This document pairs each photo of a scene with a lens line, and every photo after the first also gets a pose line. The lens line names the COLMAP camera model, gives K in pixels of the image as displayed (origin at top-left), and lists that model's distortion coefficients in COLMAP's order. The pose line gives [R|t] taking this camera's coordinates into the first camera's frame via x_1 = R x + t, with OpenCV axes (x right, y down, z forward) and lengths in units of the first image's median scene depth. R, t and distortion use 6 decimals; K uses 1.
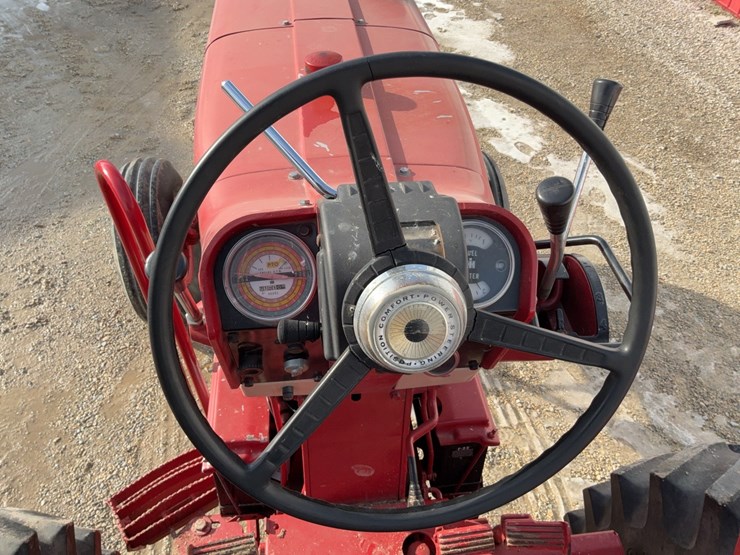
lens RADIAL K [[609.6, 0, 372.9], [0, 609.6, 279.3], [0, 0, 1]] dist [0.096461, -0.179668]
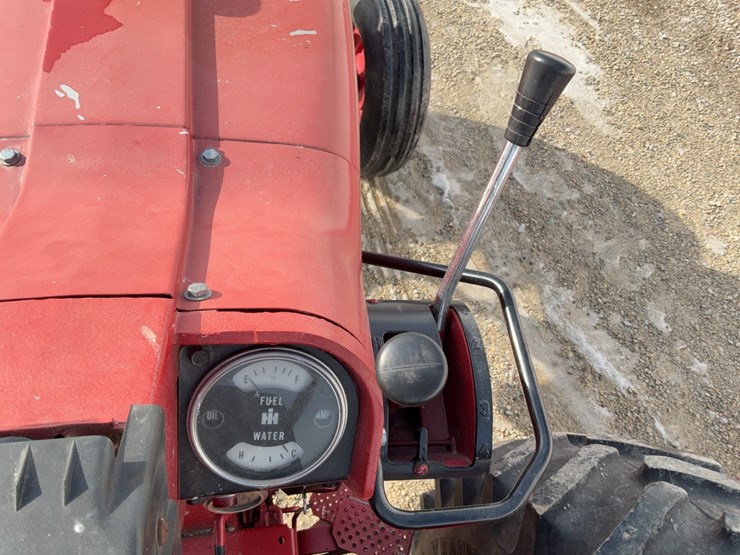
lens RADIAL K [[609.6, 0, 372.9], [0, 609.6, 279.3], [0, 0, 1]] dist [0.096461, -0.179668]
pose [[0.990065, 0.043994, 0.133552, 0.038895], [-0.081761, 0.952843, 0.292242, -0.073288], [-0.114397, -0.300258, 0.946973, 0.108743]]
